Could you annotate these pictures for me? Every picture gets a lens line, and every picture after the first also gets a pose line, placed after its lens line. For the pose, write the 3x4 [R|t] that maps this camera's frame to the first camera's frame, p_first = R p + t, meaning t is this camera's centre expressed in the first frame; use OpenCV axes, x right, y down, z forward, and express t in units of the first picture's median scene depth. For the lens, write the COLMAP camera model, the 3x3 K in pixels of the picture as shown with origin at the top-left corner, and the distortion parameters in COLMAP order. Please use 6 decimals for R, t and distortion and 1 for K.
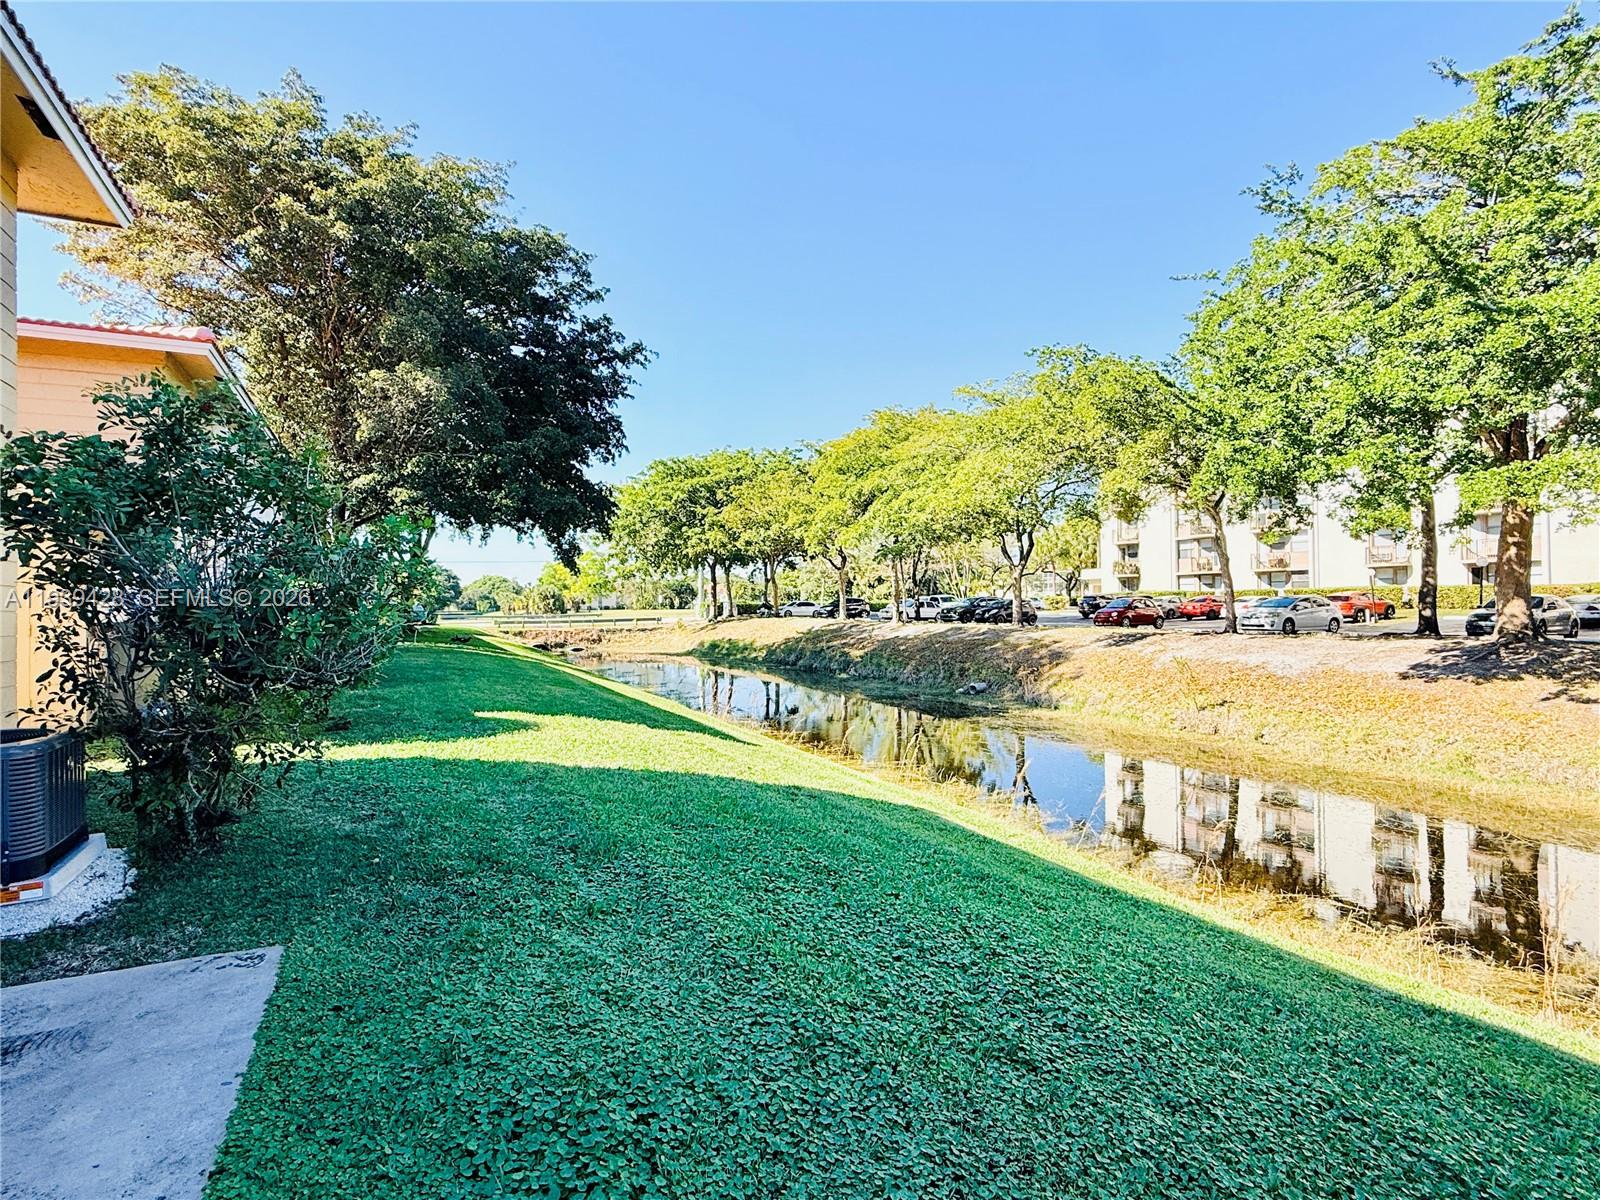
lens RADIAL K [[824.6, 0, 802.8], [0, 824.6, 602.8], [0, 0, 1]] dist [-0.005528, -0.000219]
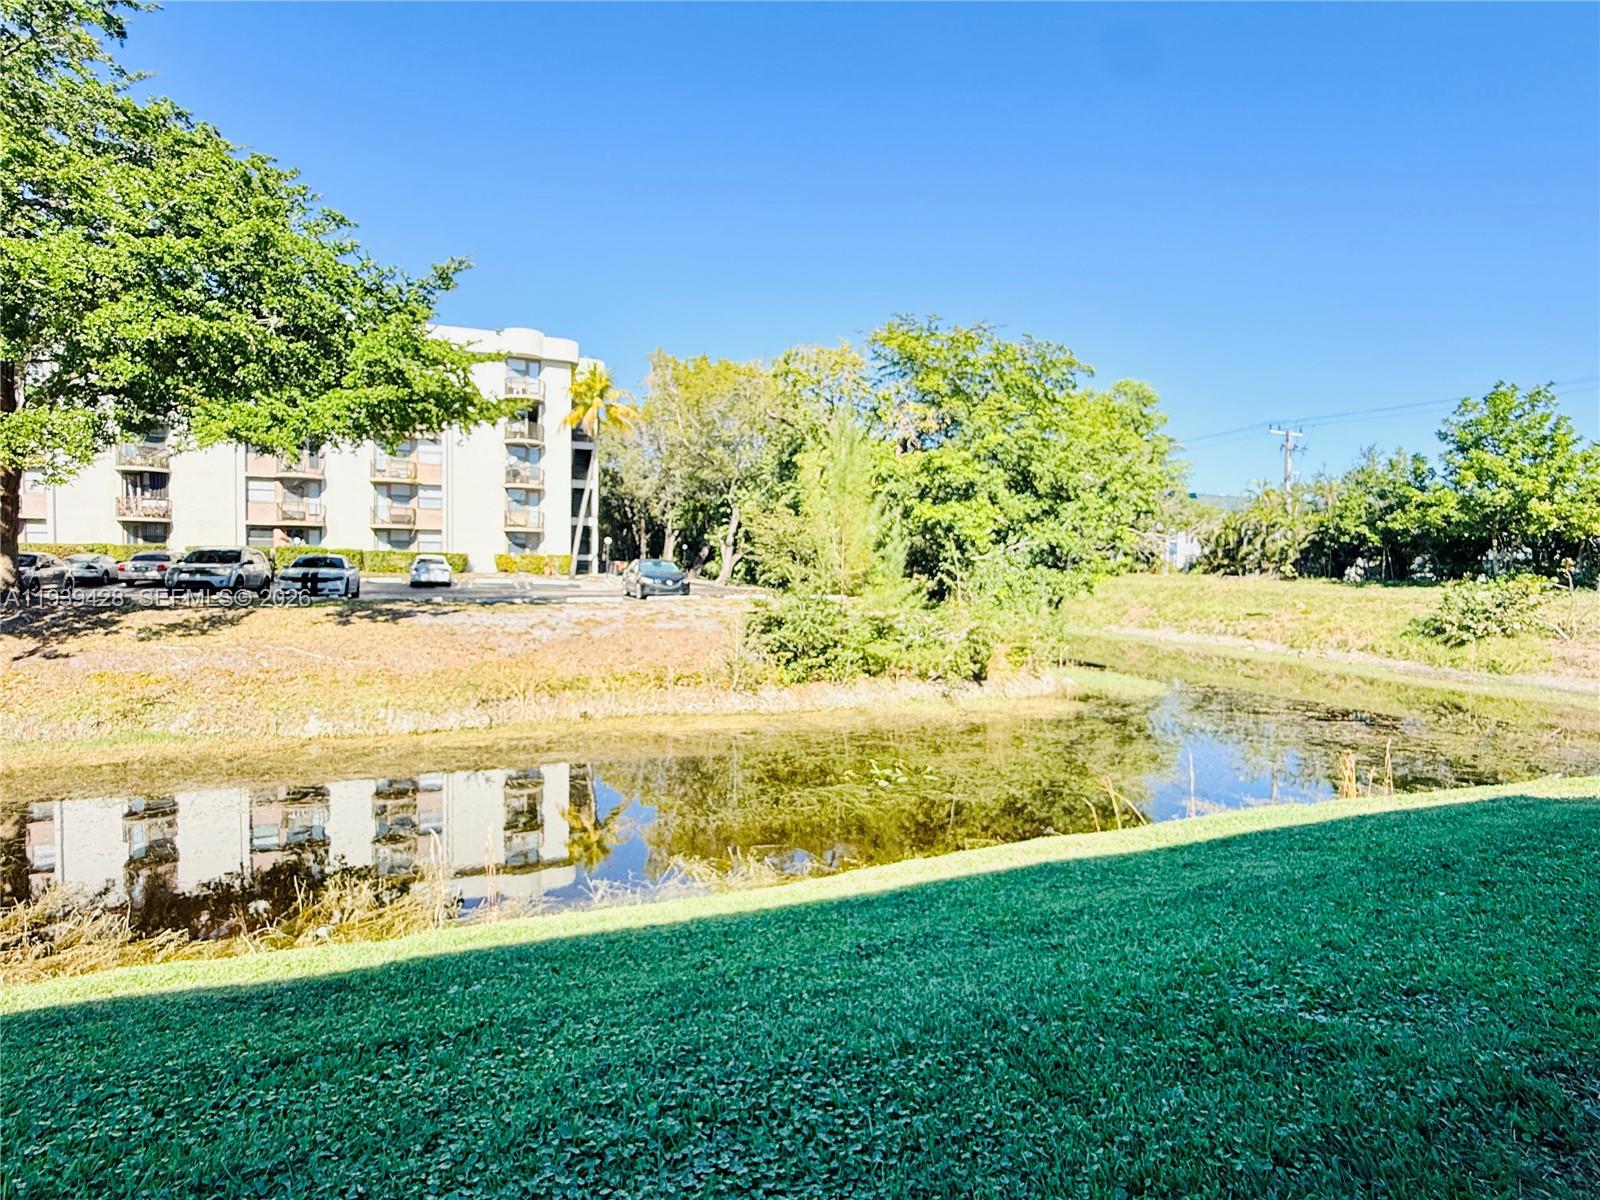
lens RADIAL K [[824.6, 0, 800.0], [0, 824.6, 606.1], [0, 0, 1]] dist [-0.005528, -0.000219]
pose [[0.084657, -0.036050, 0.995758, -0.162920], [-0.018493, 0.999116, 0.037744, 0.001454], [-0.996239, -0.021609, 0.083915, 0.329452]]
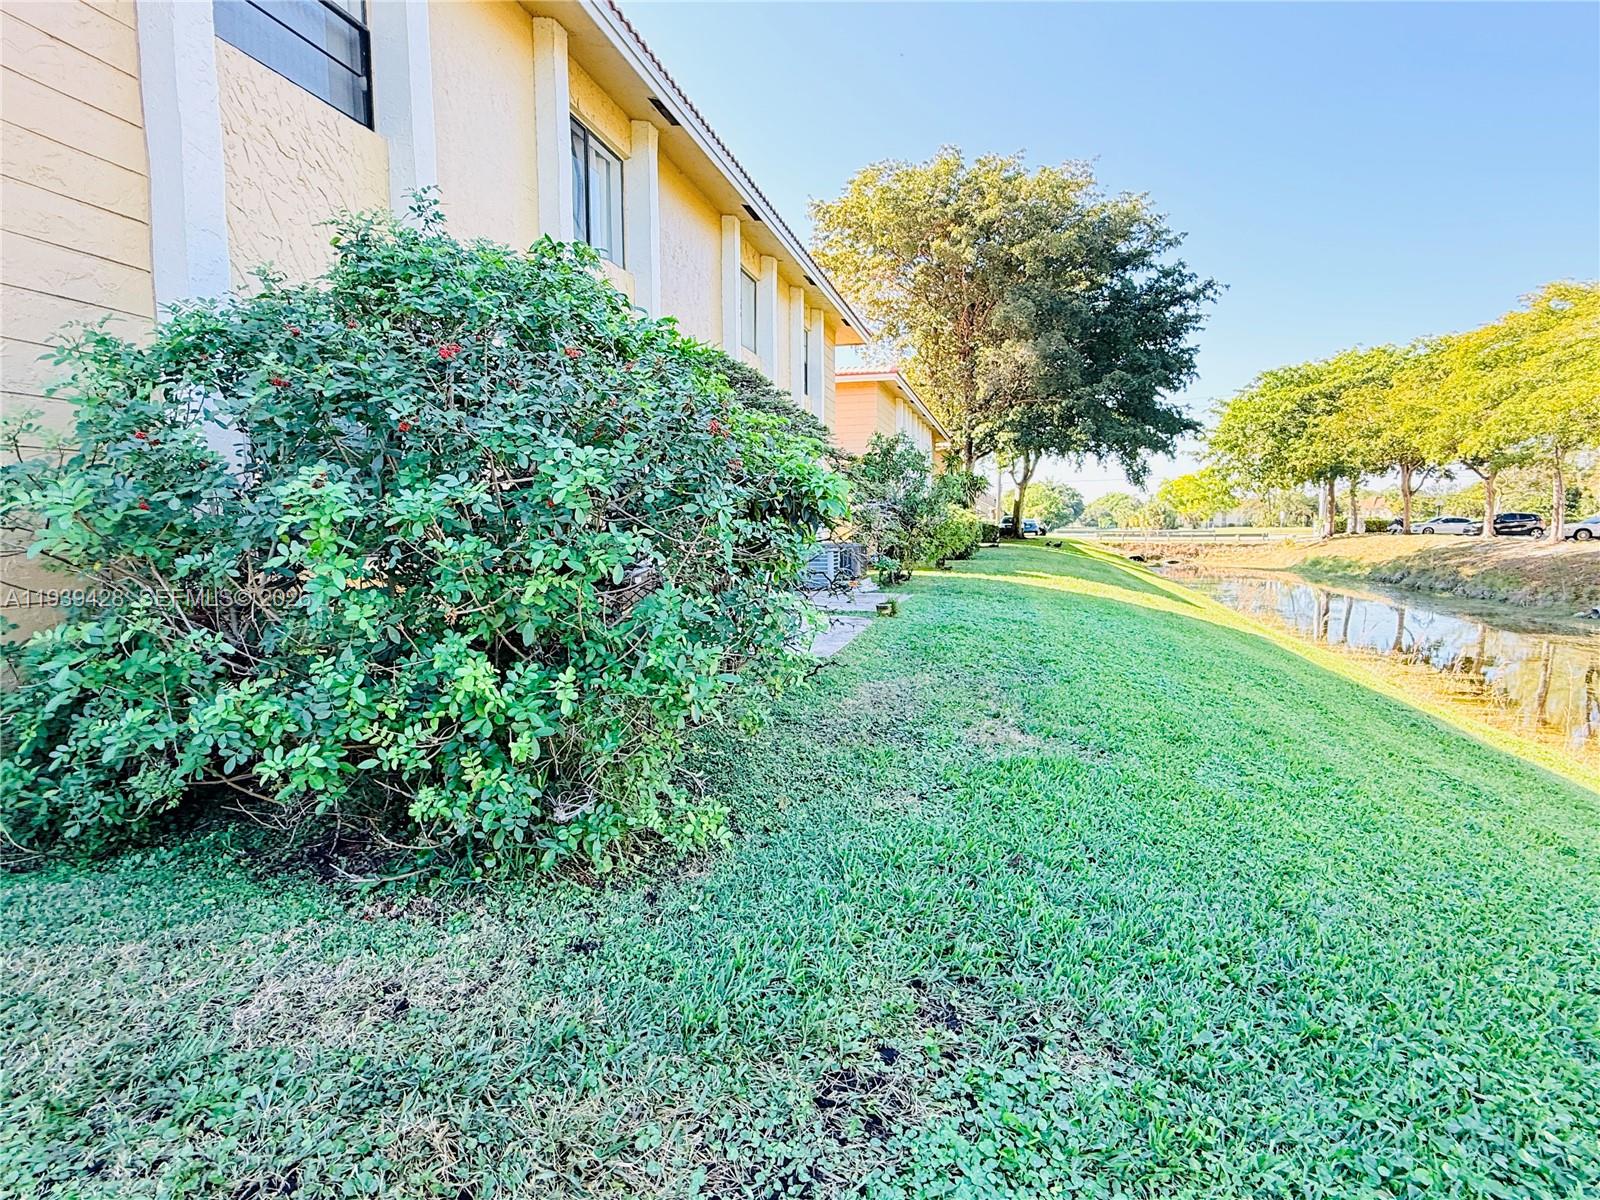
lens RADIAL K [[824.6, 0, 799.6], [0, 824.6, 604.3], [0, 0, 1]] dist [-0.005528, -0.000219]
pose [[0.745161, 0.071939, -0.662993, 0.144328], [-0.004610, 0.994697, 0.102749, 0.008275], [0.666868, -0.073508, 0.741541, -0.209292]]
